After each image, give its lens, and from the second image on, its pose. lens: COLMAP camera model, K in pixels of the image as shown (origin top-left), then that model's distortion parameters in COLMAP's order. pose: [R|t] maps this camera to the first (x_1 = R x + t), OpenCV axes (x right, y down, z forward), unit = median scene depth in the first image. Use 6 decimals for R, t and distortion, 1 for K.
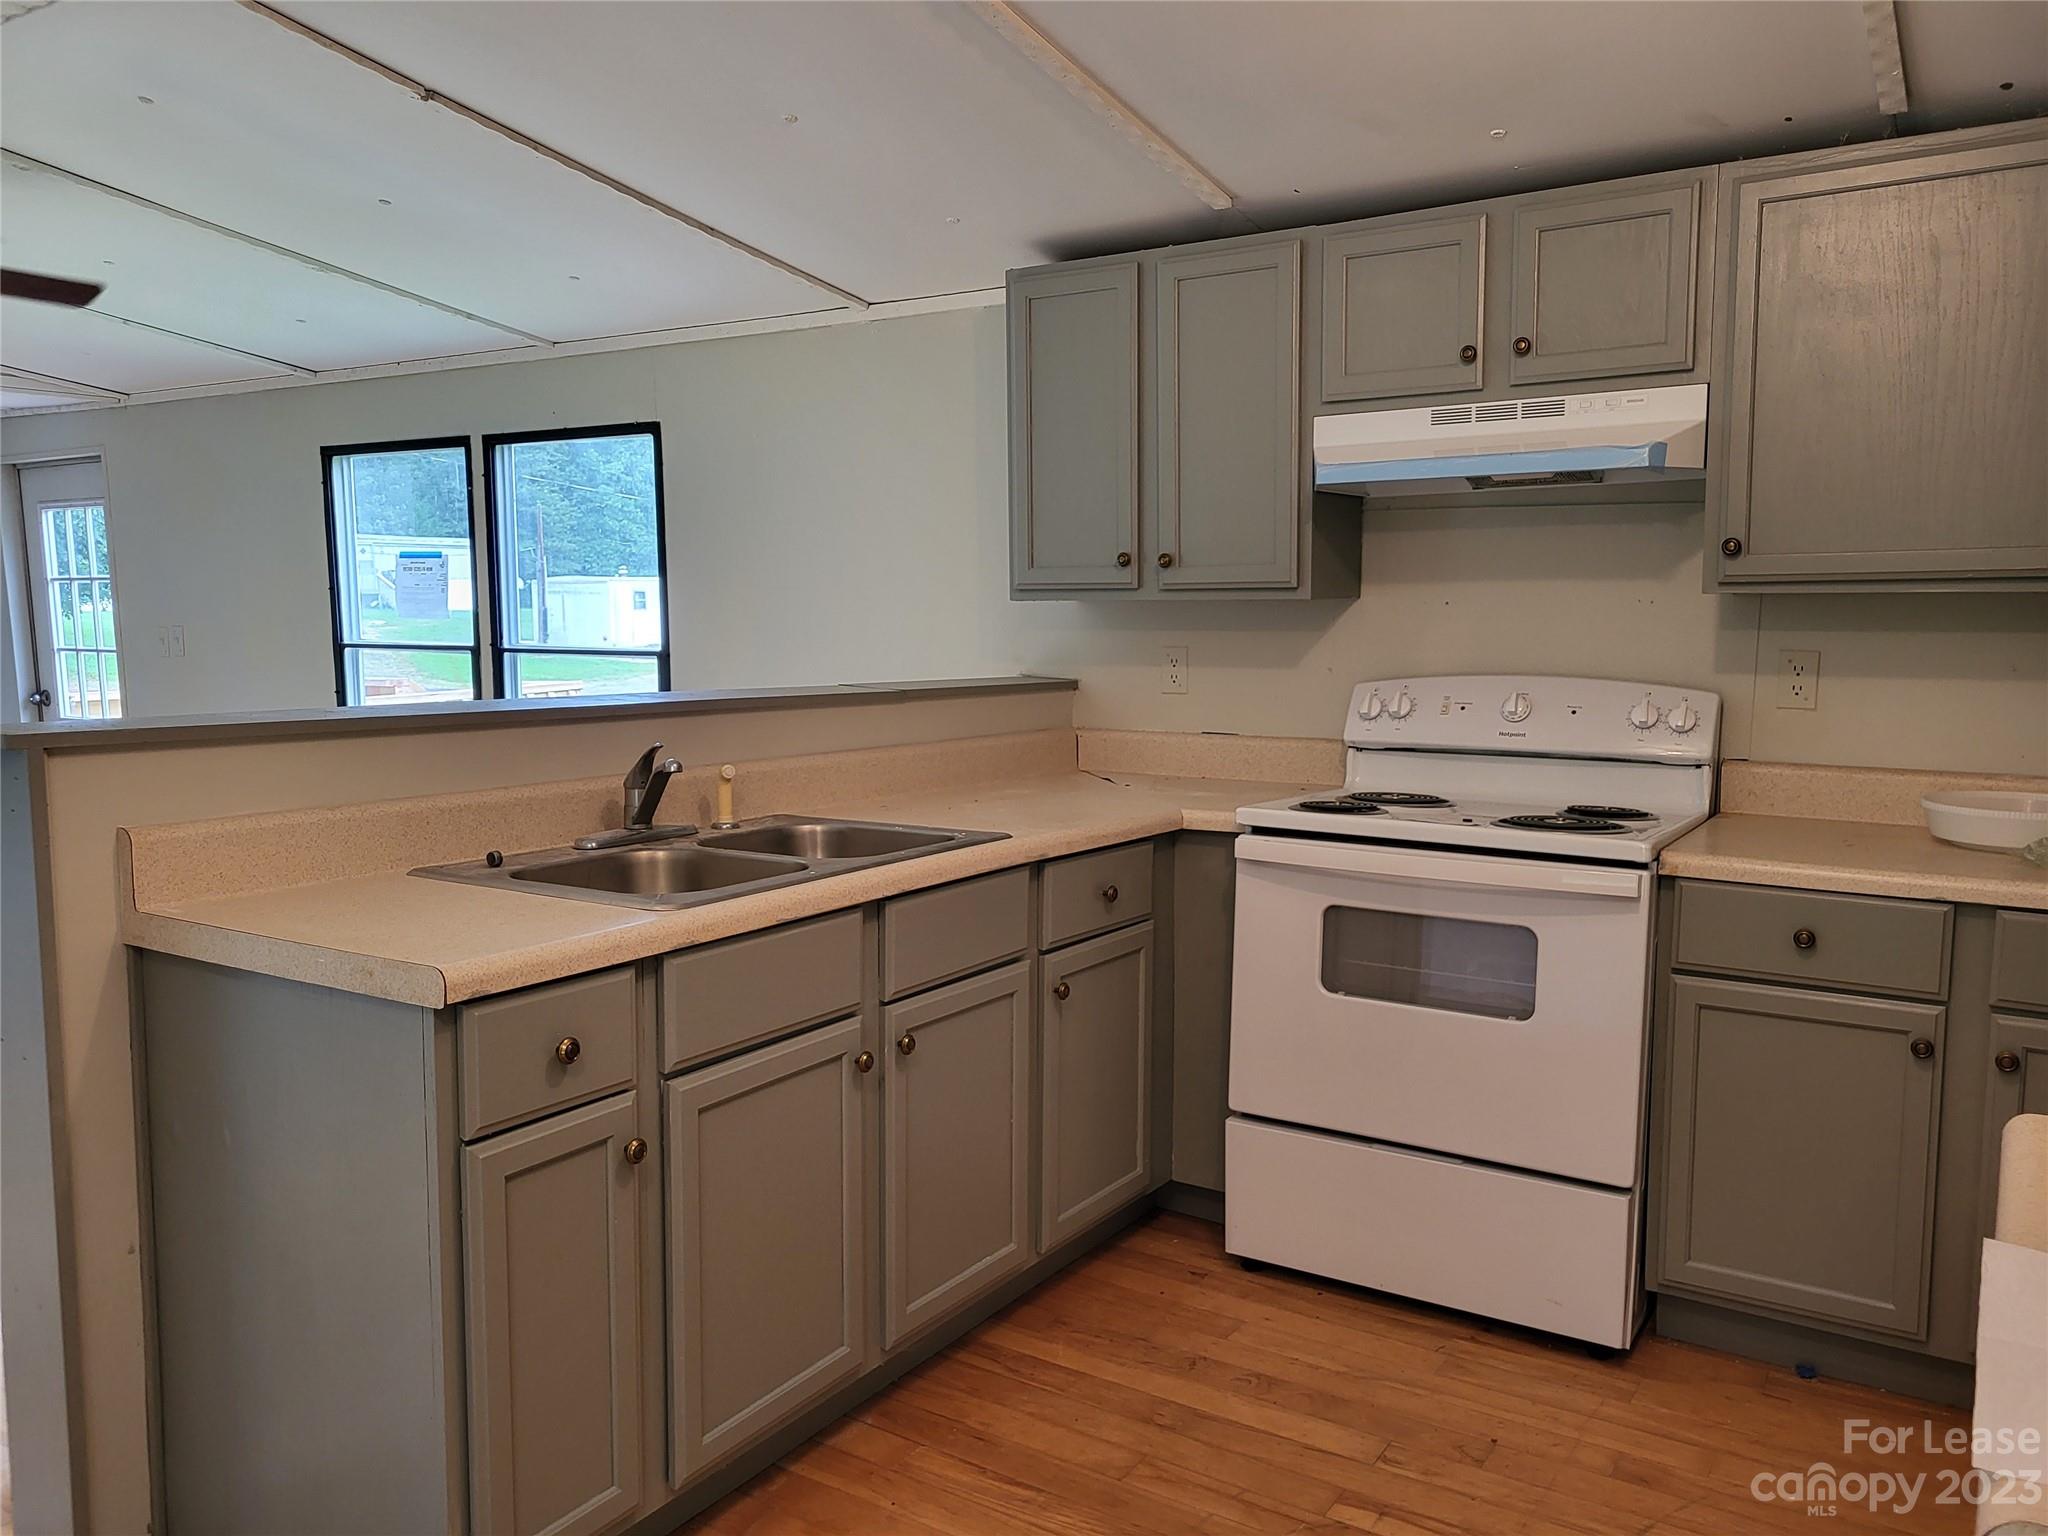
lens RADIAL K [[1561.7, 0, 1012.2], [0, 1561.7, 760.7], [0, 0, 1]] dist [0.009900, 0.002417]
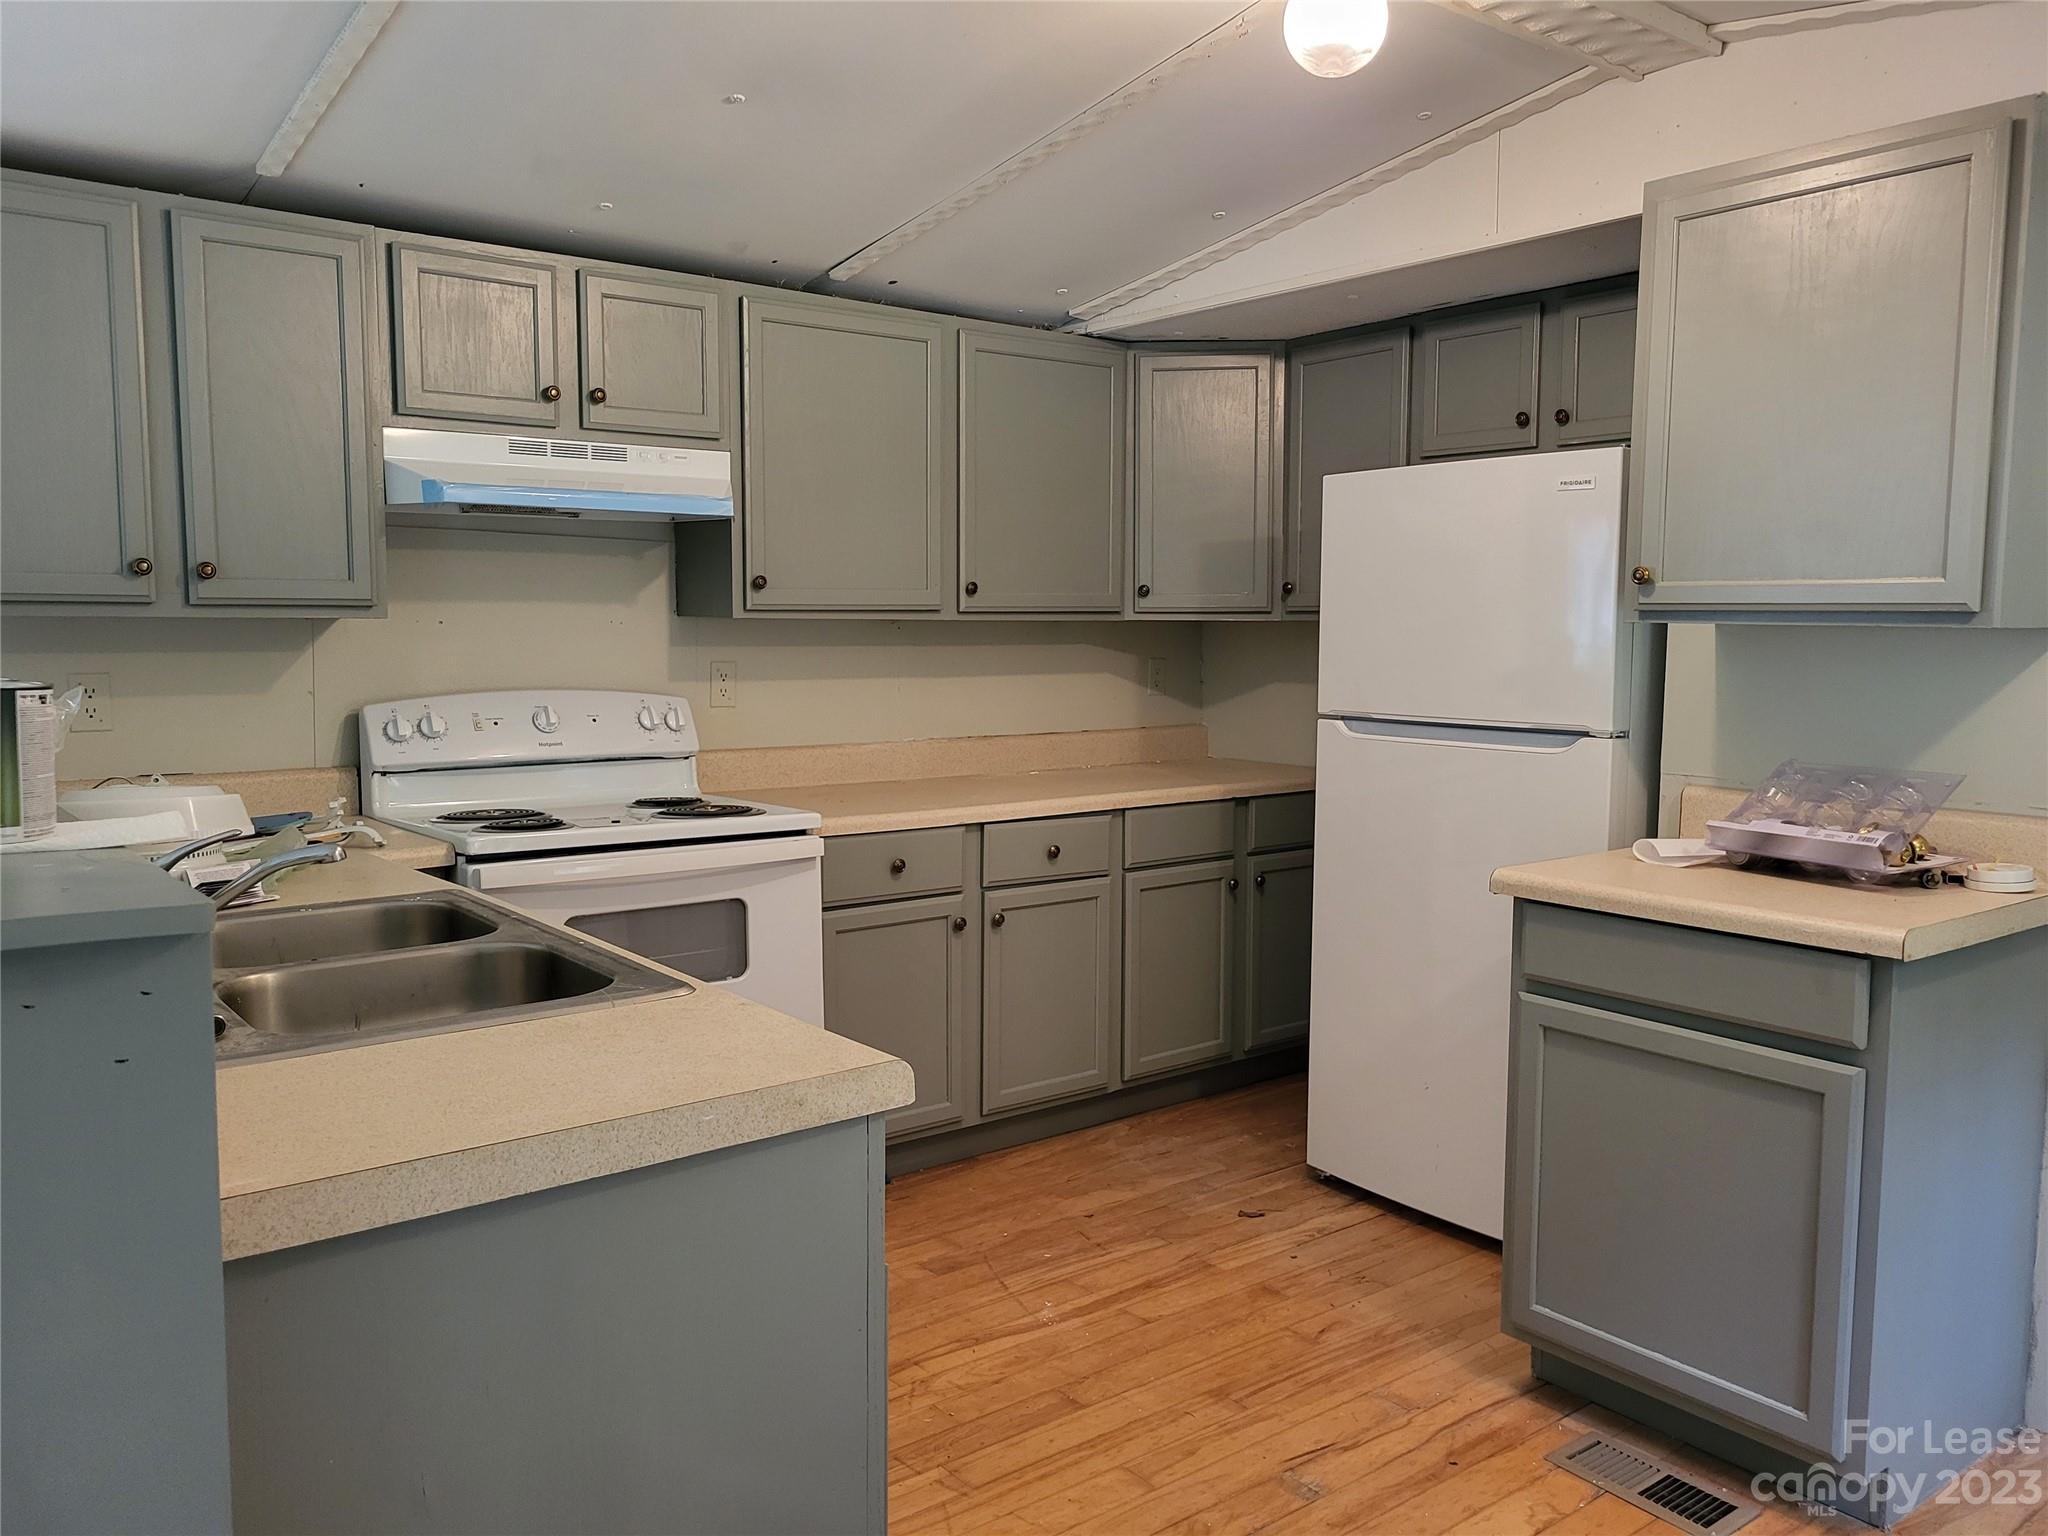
lens RADIAL K [[1561.7, 0, 965.5], [0, 1561.7, 767.2], [0, 0, 1]] dist [0.009900, 0.002417]
pose [[0.319533, -0.077142, 0.944430, -0.657488], [0.087484, 0.994826, 0.051660, -0.034636], [-0.943528, 0.066115, 0.324628, 0.401549]]
